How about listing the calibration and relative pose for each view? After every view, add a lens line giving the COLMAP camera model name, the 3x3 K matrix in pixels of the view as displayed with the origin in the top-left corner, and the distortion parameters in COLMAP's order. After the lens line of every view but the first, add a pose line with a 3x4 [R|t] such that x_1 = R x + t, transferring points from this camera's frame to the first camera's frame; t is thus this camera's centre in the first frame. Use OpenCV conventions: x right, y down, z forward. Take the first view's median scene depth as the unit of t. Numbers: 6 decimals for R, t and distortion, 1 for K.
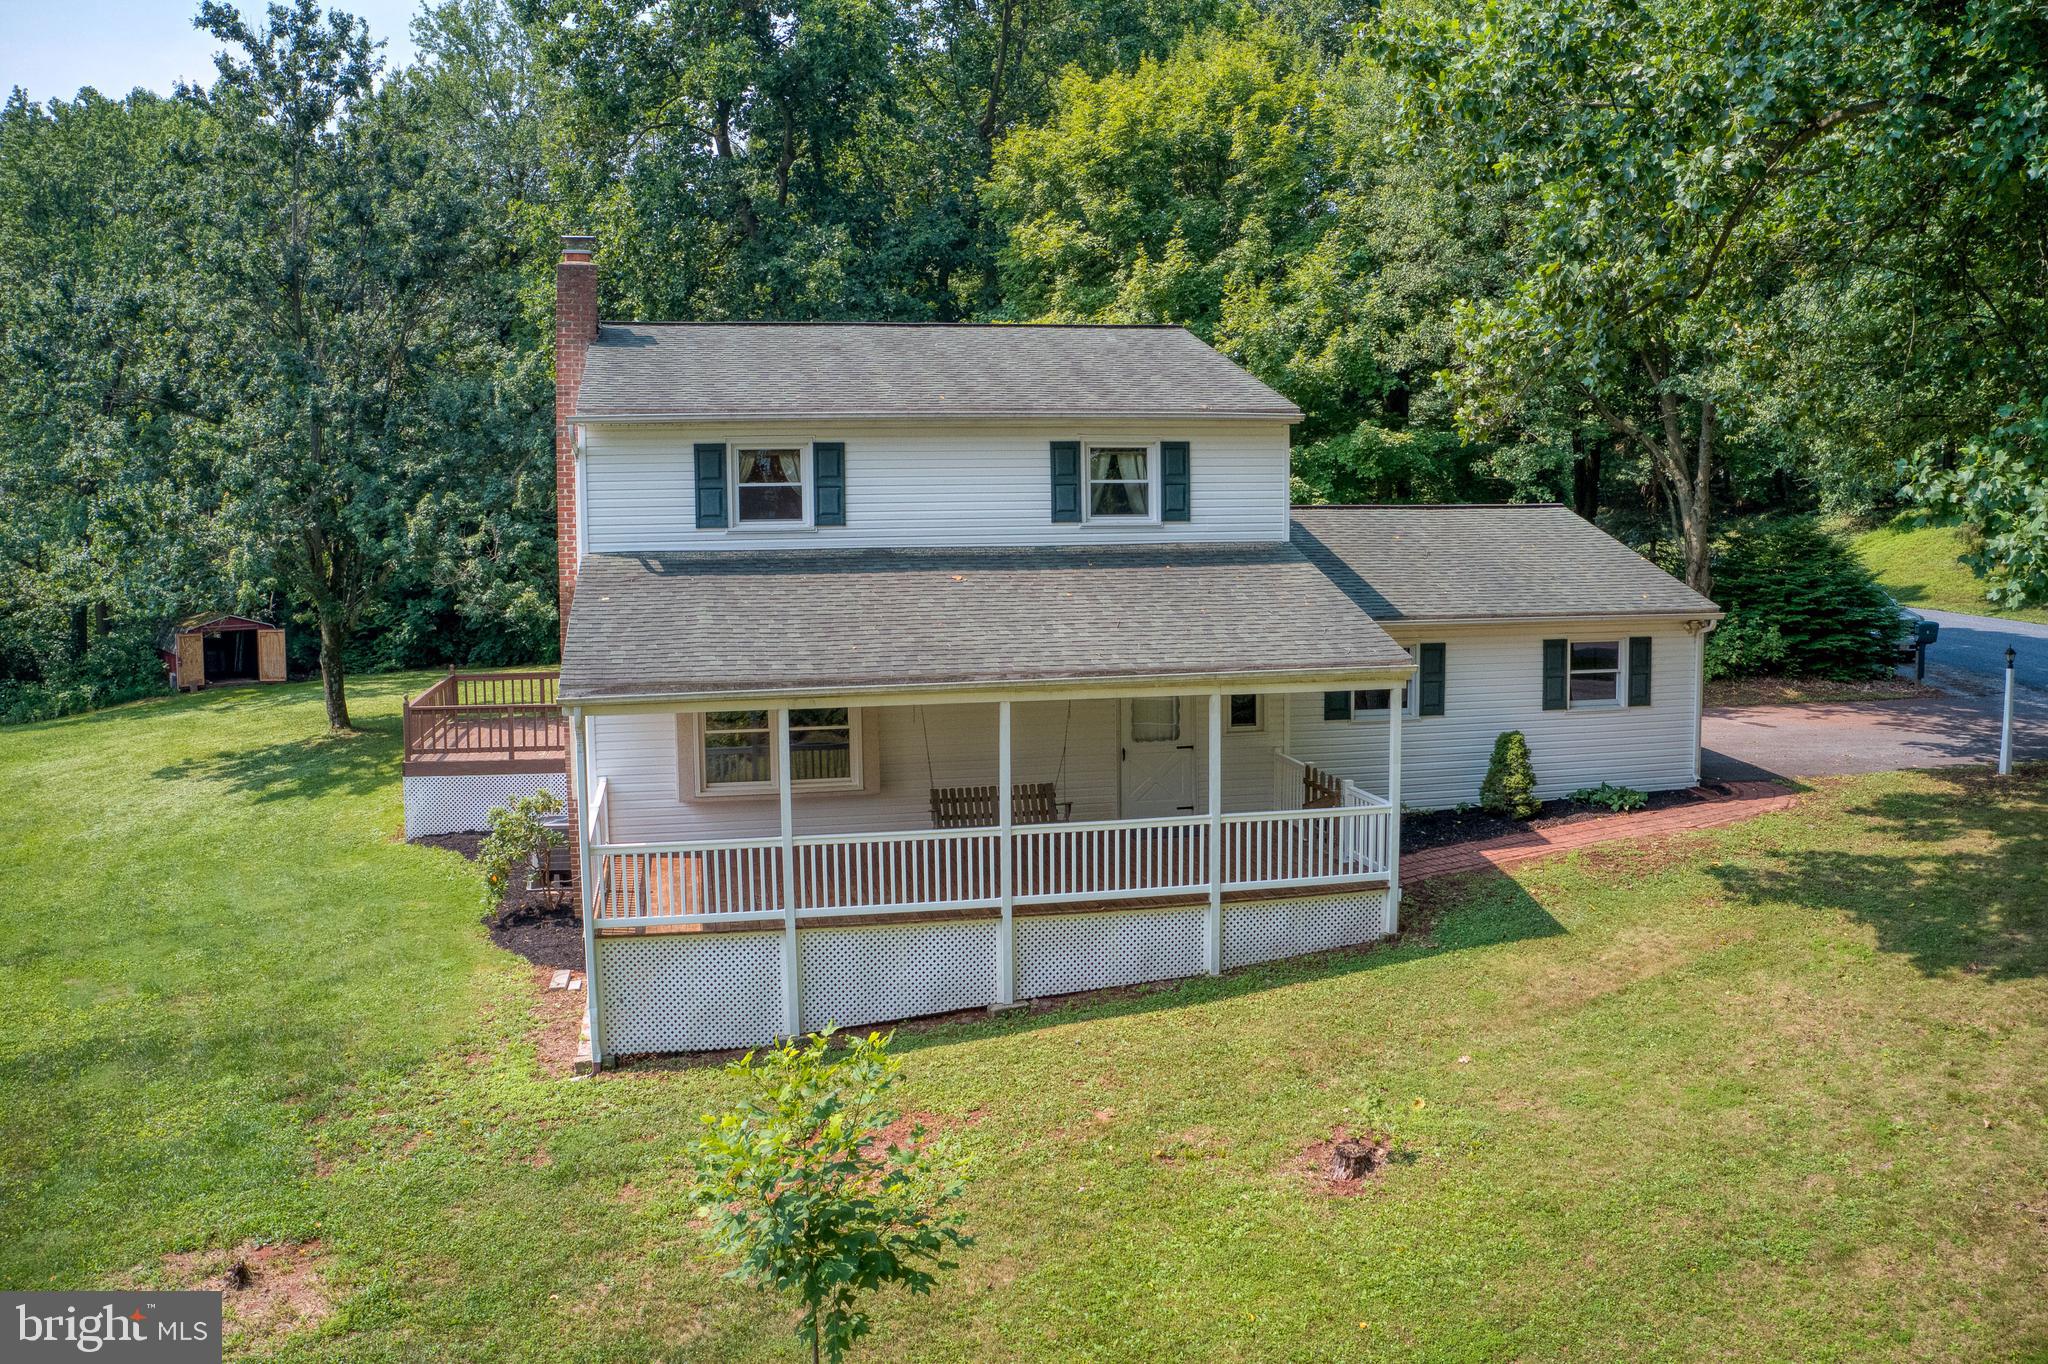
lens RADIAL K [[1615.2, 0, 1027.7], [0, 1615.2, 664.3], [0, 0, 1]] dist [-0.204479, 0.026344]
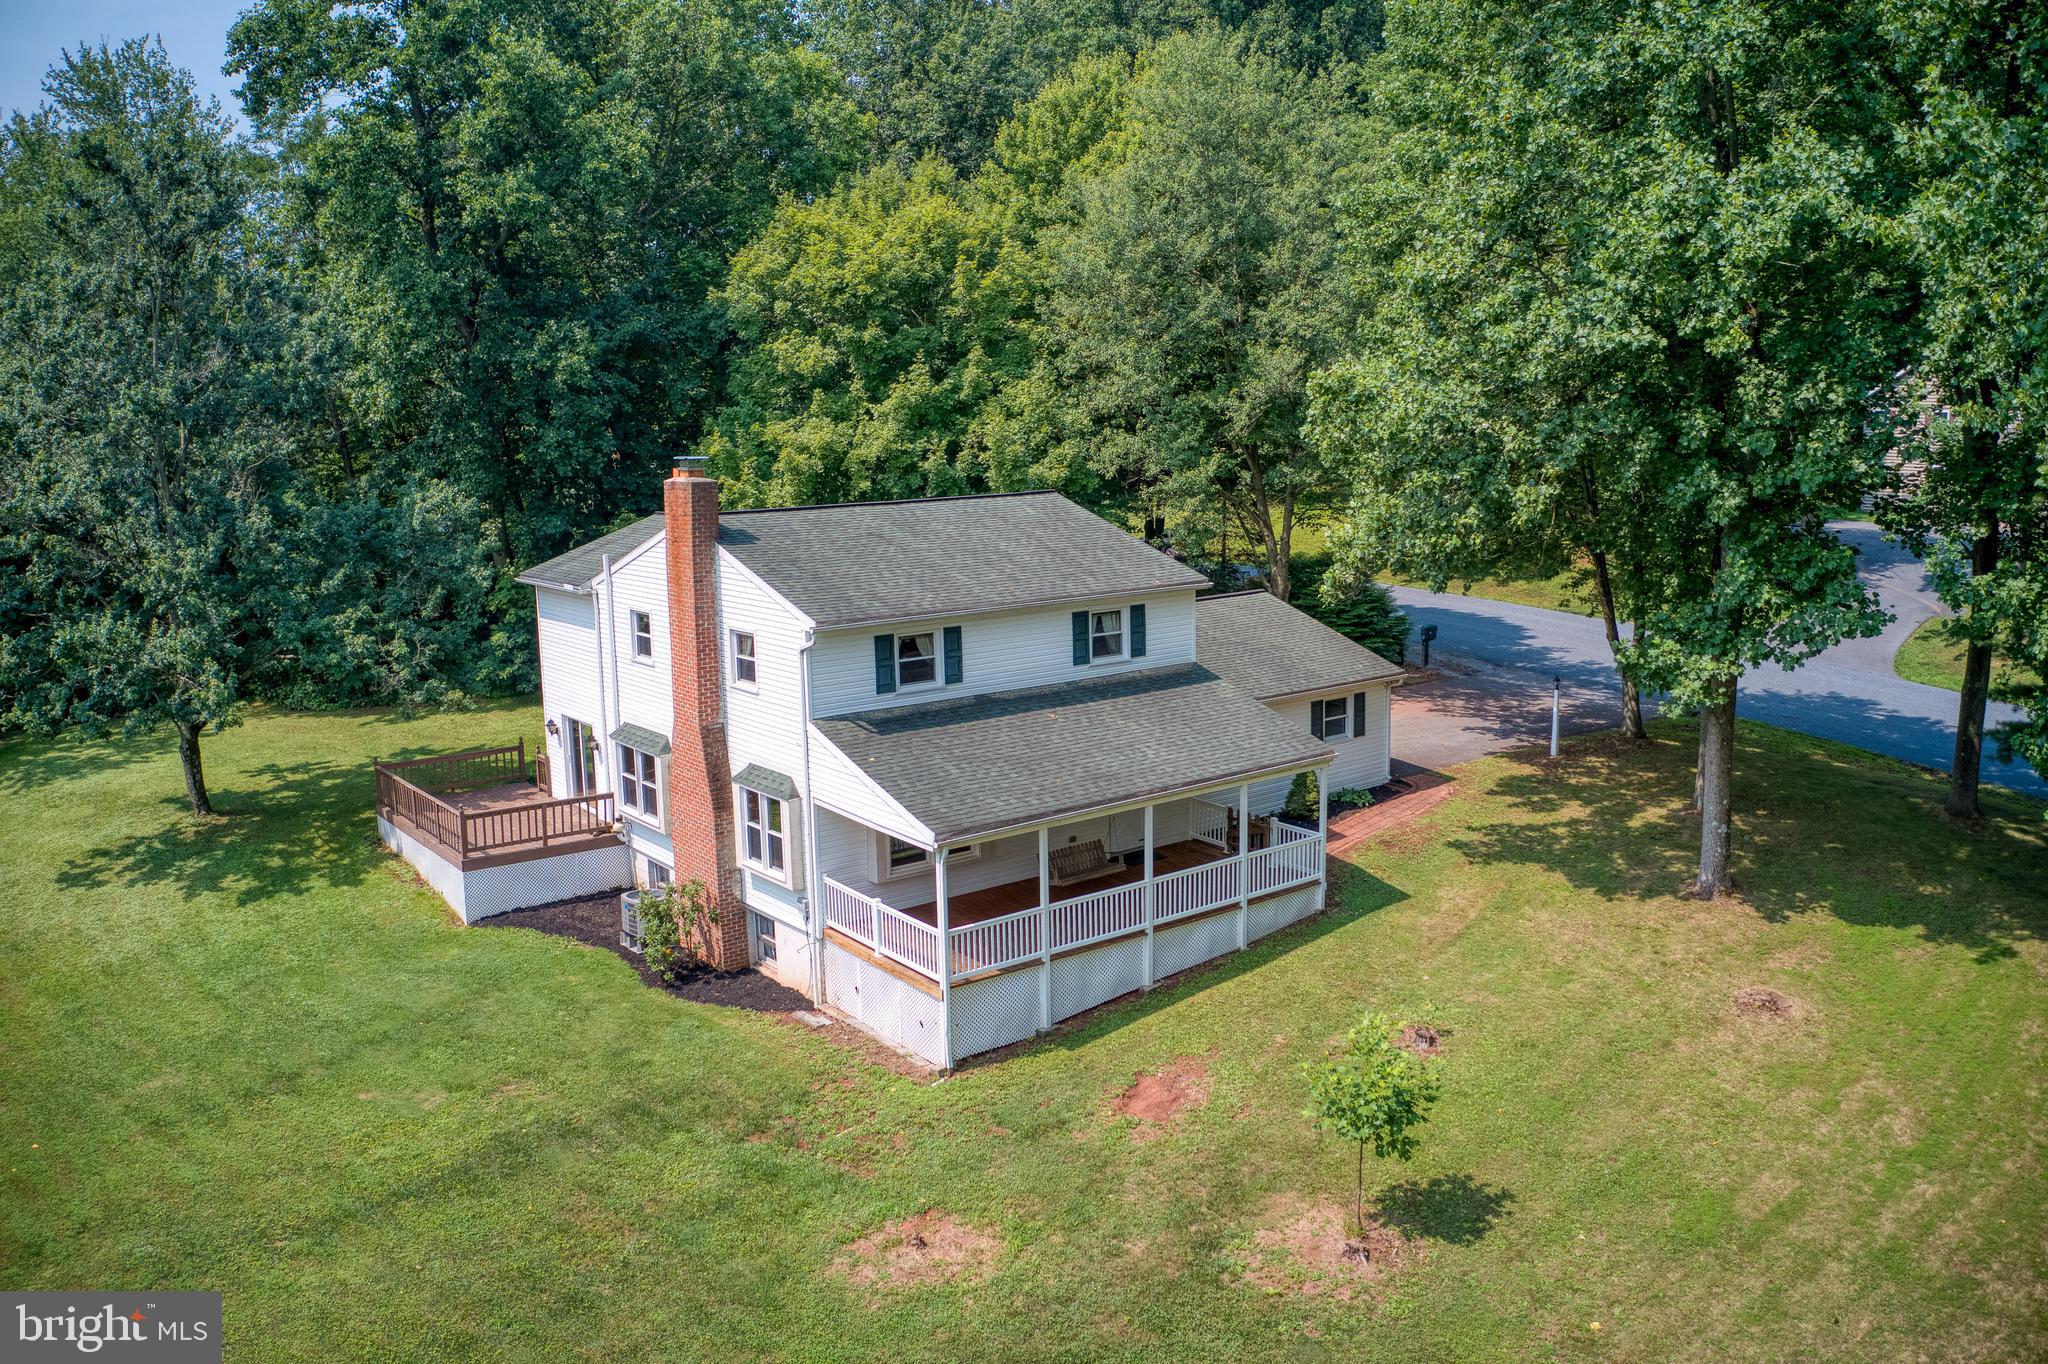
lens RADIAL K [[1615.2, 0, 1023.7], [0, 1615.2, 665.4], [0, 0, 1]] dist [-0.204479, 0.026344]
pose [[0.903256, -0.072771, 0.422886, -0.686715], [0.047068, 0.996371, 0.070924, -0.203801], [-0.426512, -0.044158, 0.903403, -0.354423]]
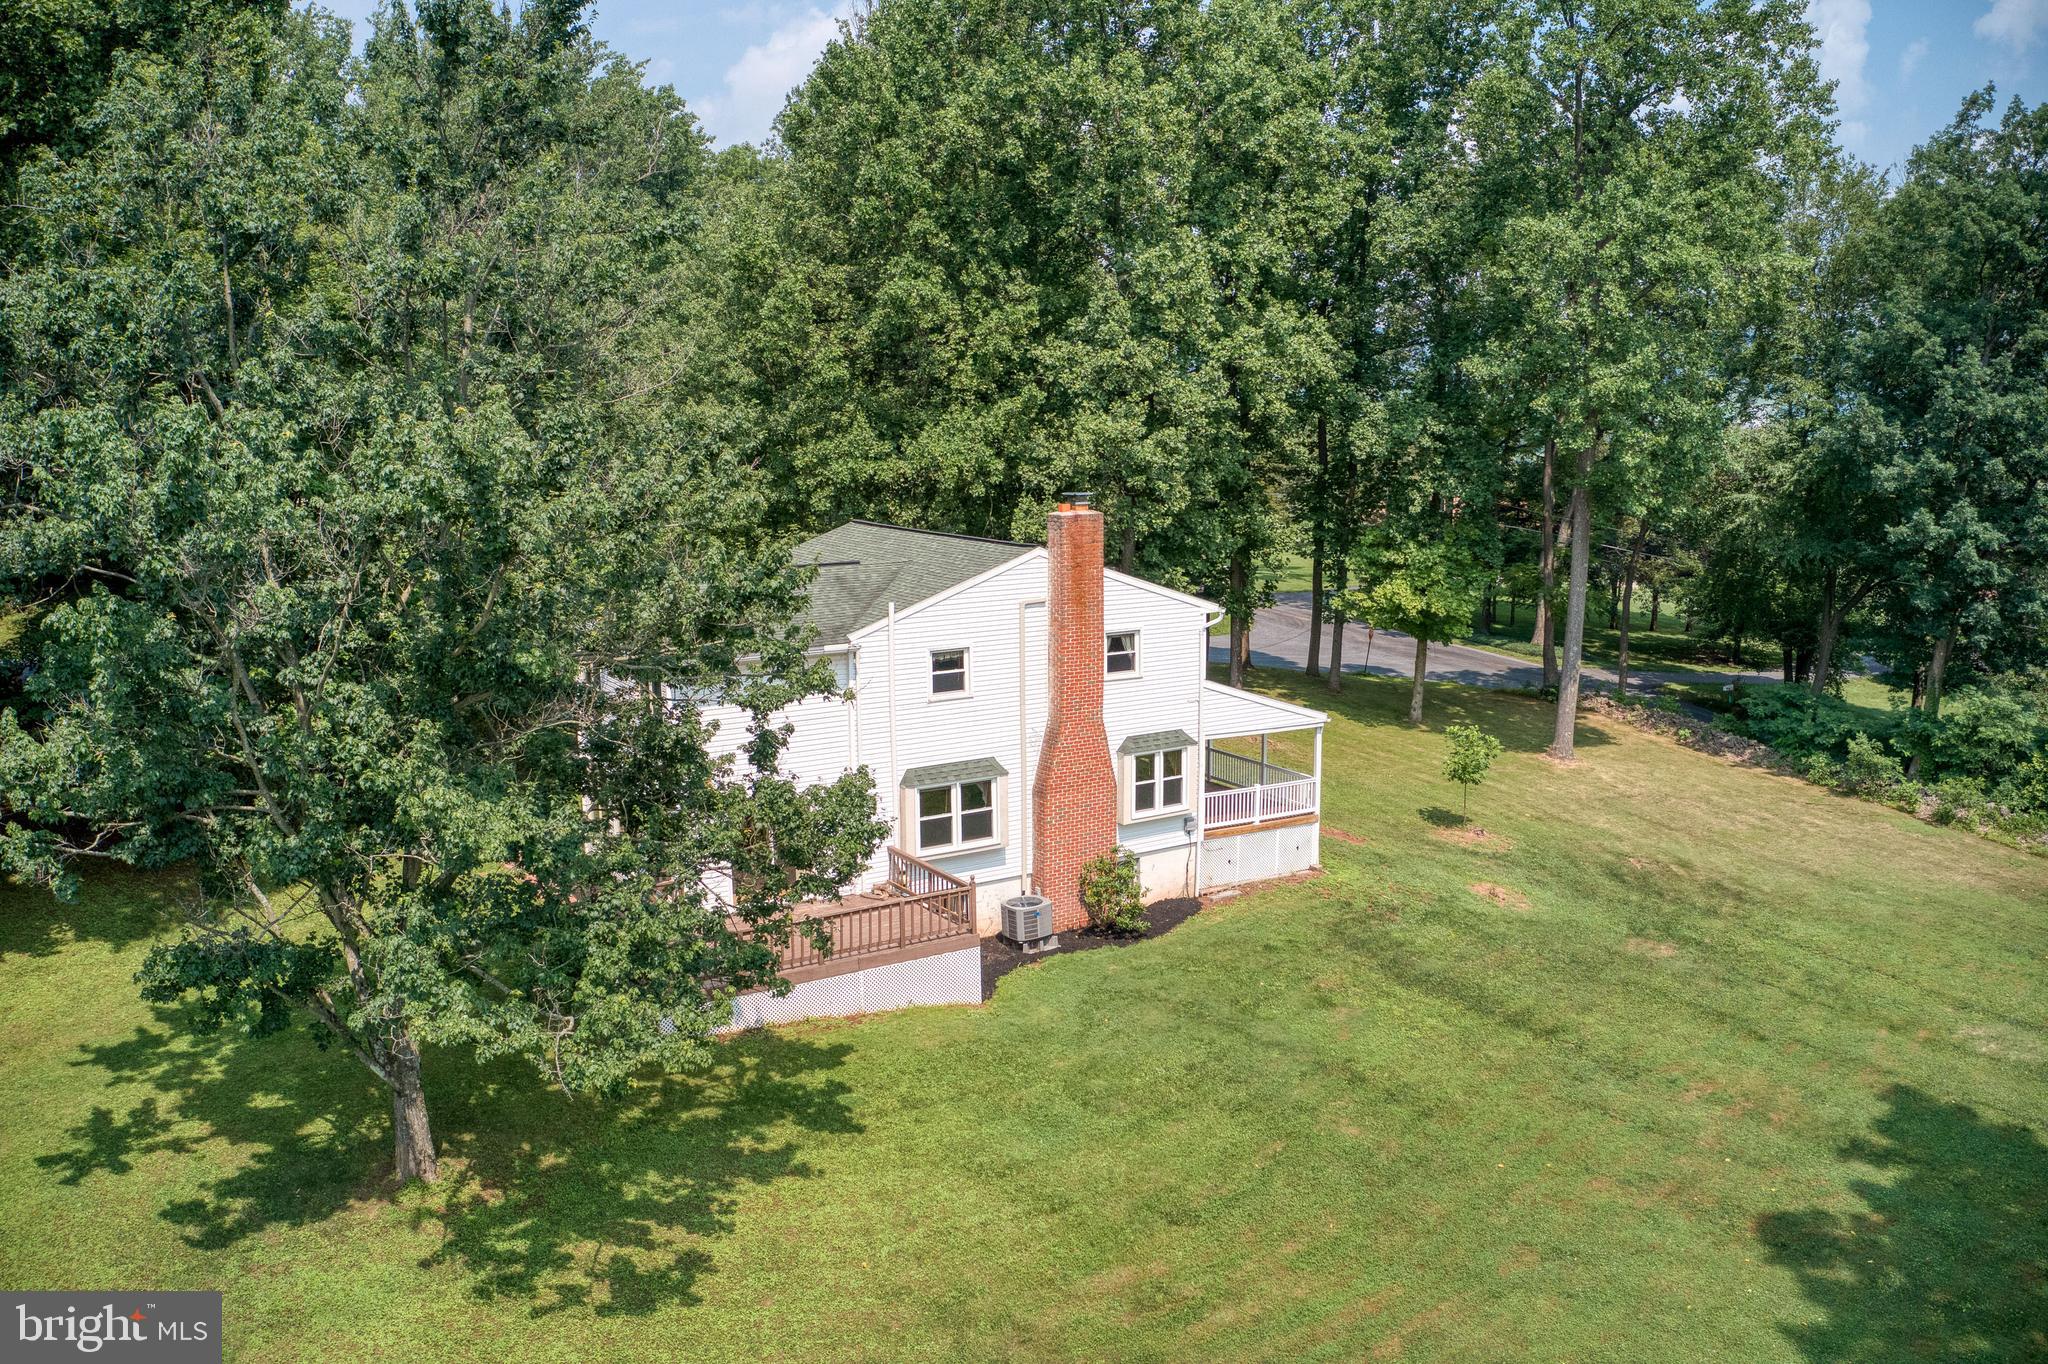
lens RADIAL K [[1615.2, 0, 1023.7], [0, 1615.2, 682.4], [0, 0, 1]] dist [-0.204479, 0.026344]
pose [[-0.328908, -0.145626, 0.933066, -1.964345], [0.099402, 0.977212, 0.187555, -0.438856], [-0.939116, 0.154437, -0.306937, 1.748837]]
